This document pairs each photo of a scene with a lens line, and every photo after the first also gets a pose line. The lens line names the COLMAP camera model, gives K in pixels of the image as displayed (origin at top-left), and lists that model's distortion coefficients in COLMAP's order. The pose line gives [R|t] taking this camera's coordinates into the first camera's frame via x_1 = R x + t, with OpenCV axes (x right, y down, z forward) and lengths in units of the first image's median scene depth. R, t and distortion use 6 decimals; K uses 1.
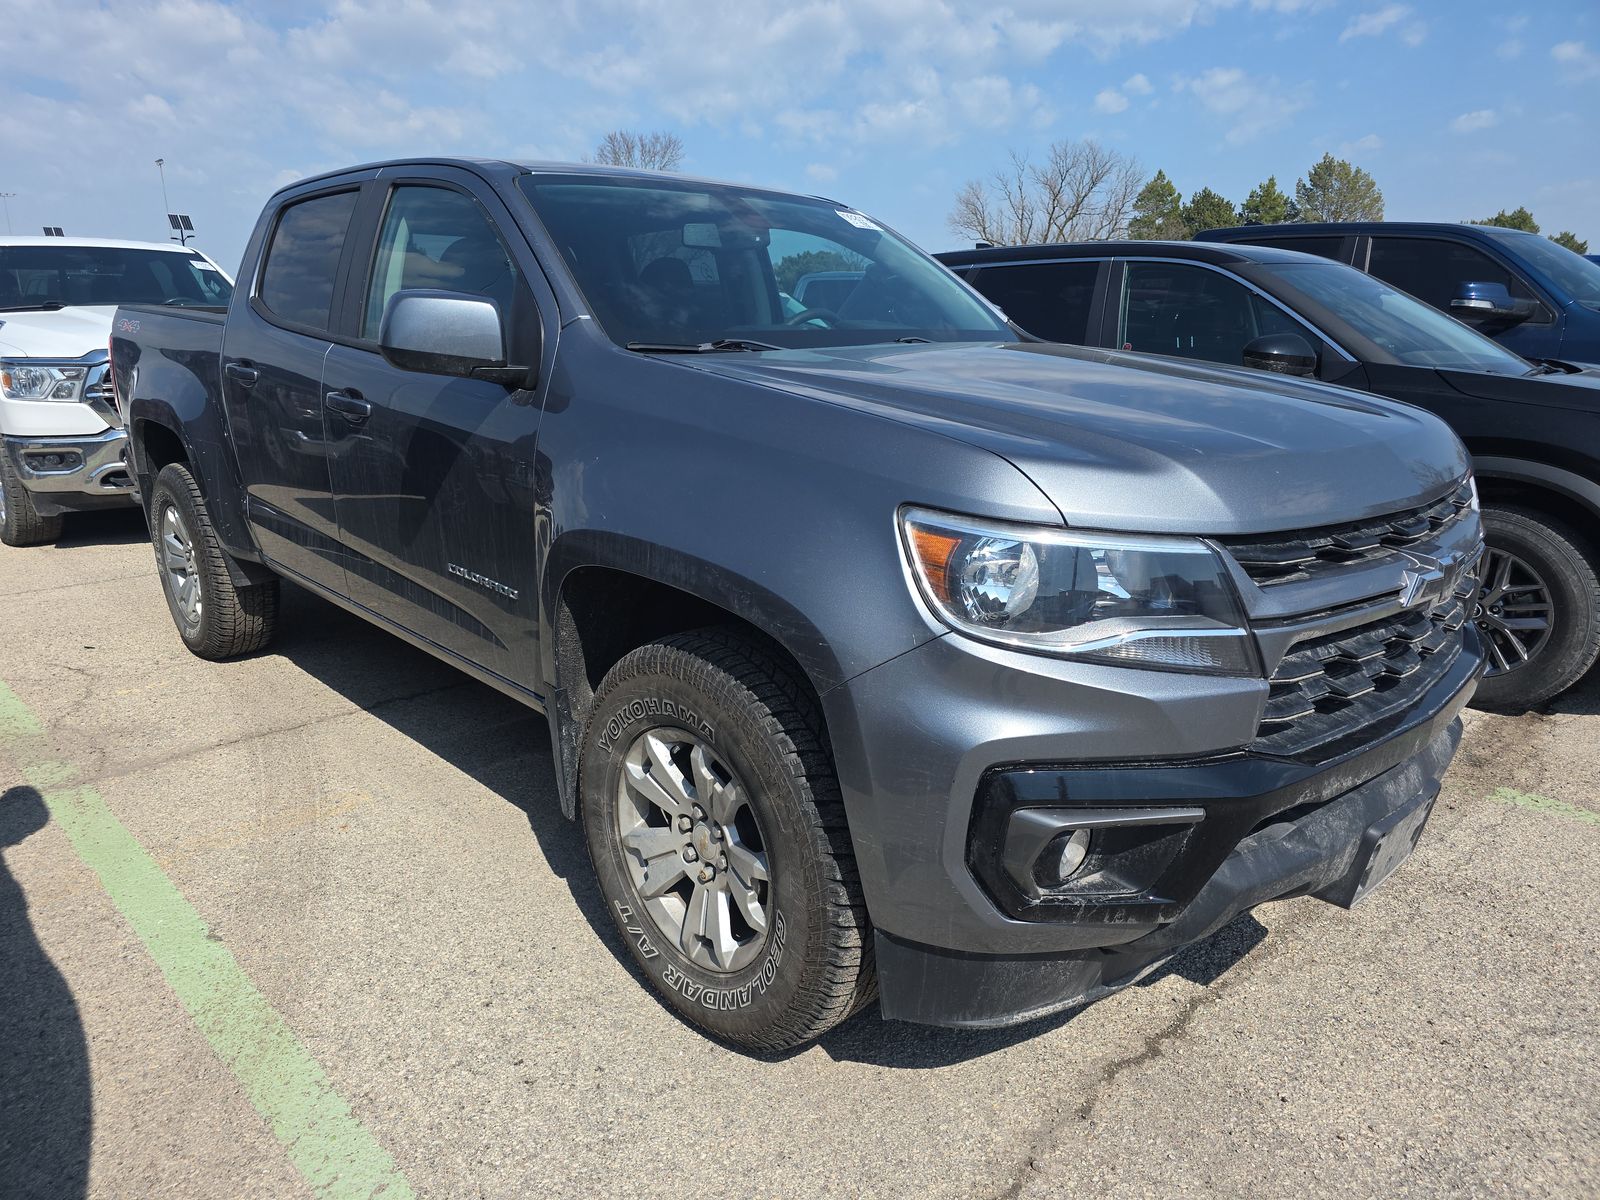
lens RADIAL K [[1076.8, 0, 752.2], [0, 1076.8, 580.1], [0, 0, 1]] dist [0.034564, -0.025295]
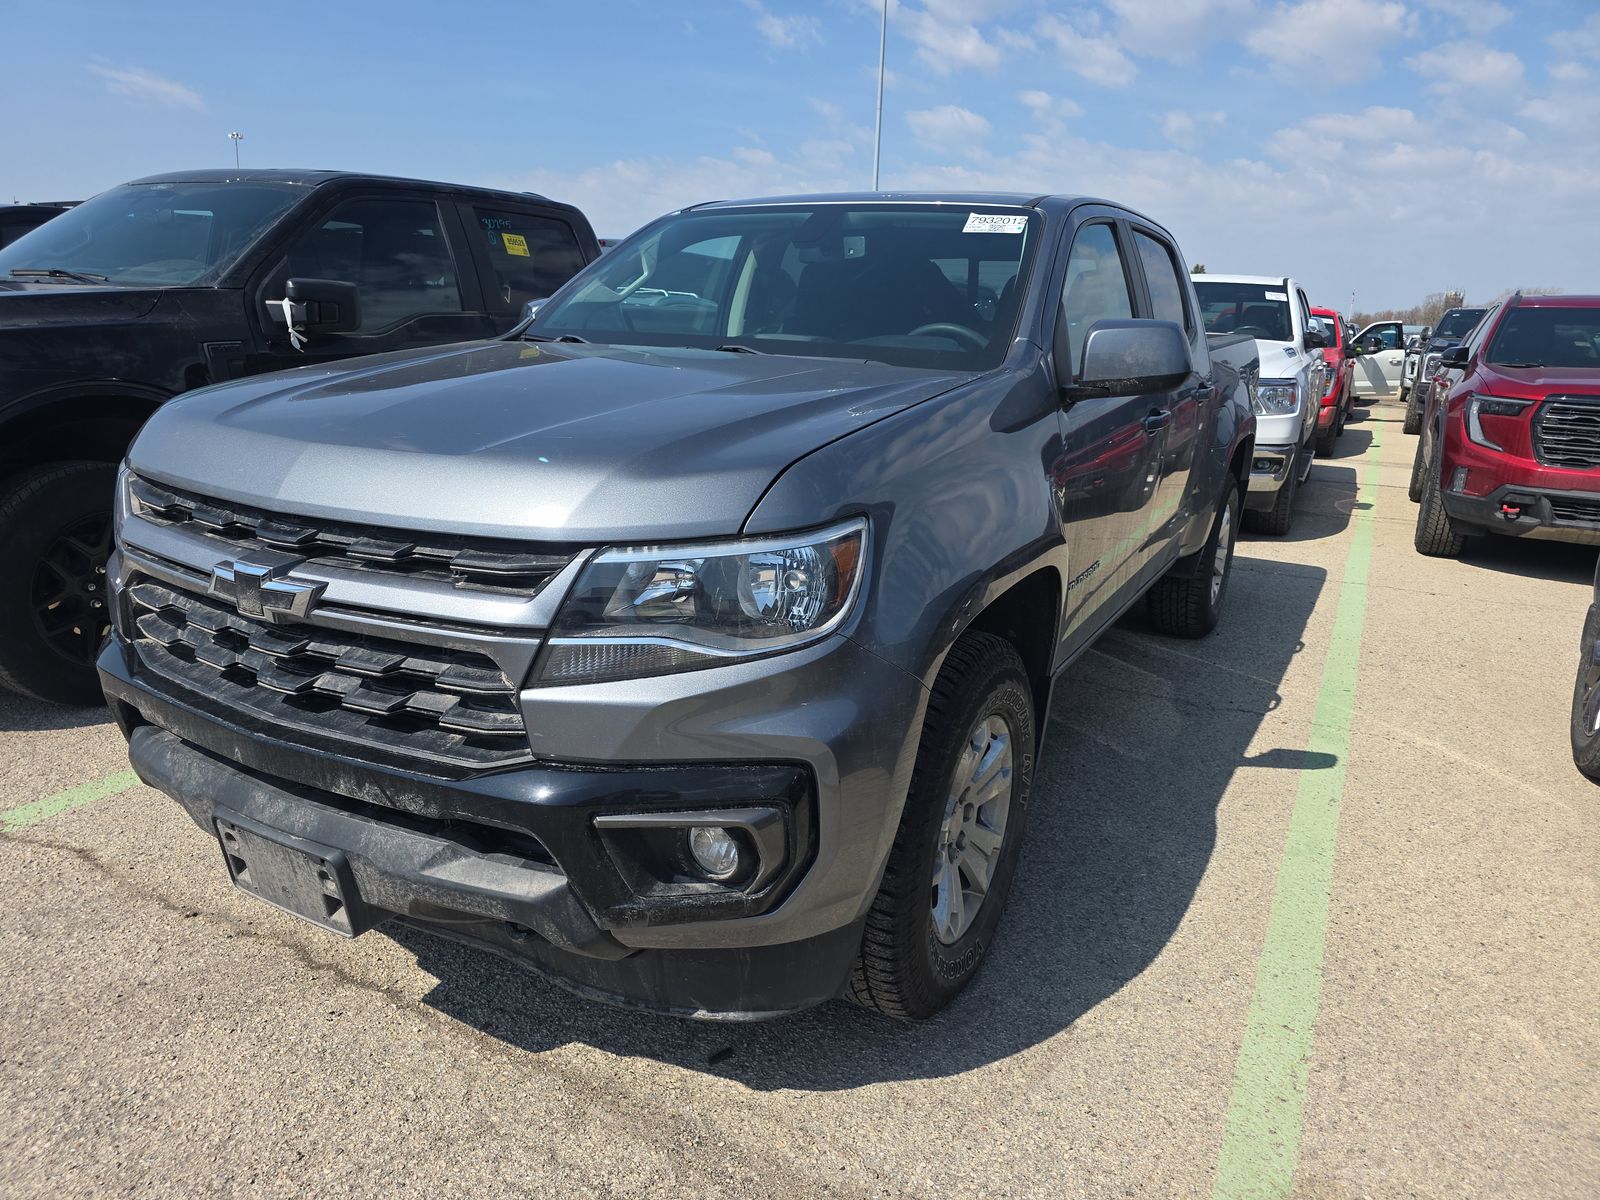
lens RADIAL K [[1076.8, 0, 799.6], [0, 1076.8, 603.0], [0, 0, 1]] dist [0.034564, -0.025295]
pose [[0.320137, 0.248143, -0.914296, 0.794814], [-0.262868, 0.950459, 0.165915, -0.129390], [0.910172, 0.187223, 0.369506, 0.528900]]
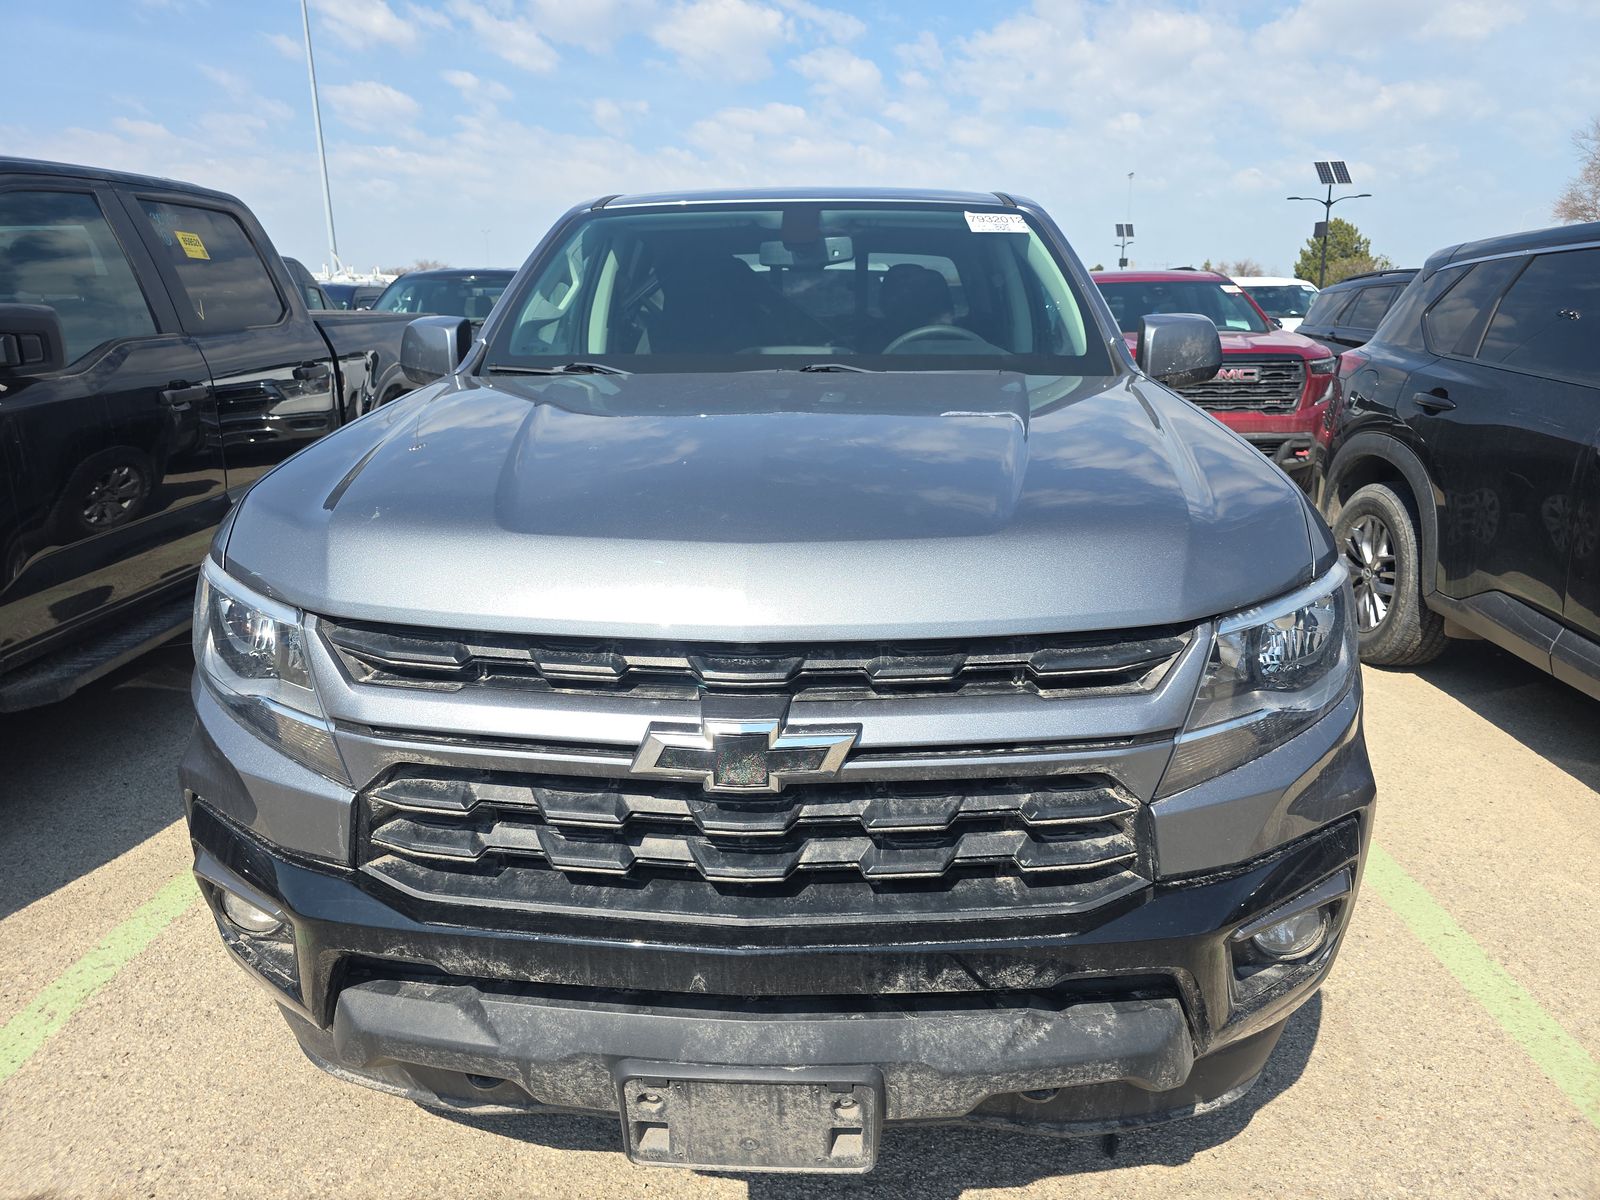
lens RADIAL K [[1076.8, 0, 791.4], [0, 1076.8, 596.3], [0, 0, 1]] dist [0.034564, -0.025295]
pose [[0.711571, 0.170326, -0.681657, 0.531693], [-0.160207, 0.983947, 0.078622, -0.074828], [0.684106, 0.053261, 0.727436, 0.258632]]
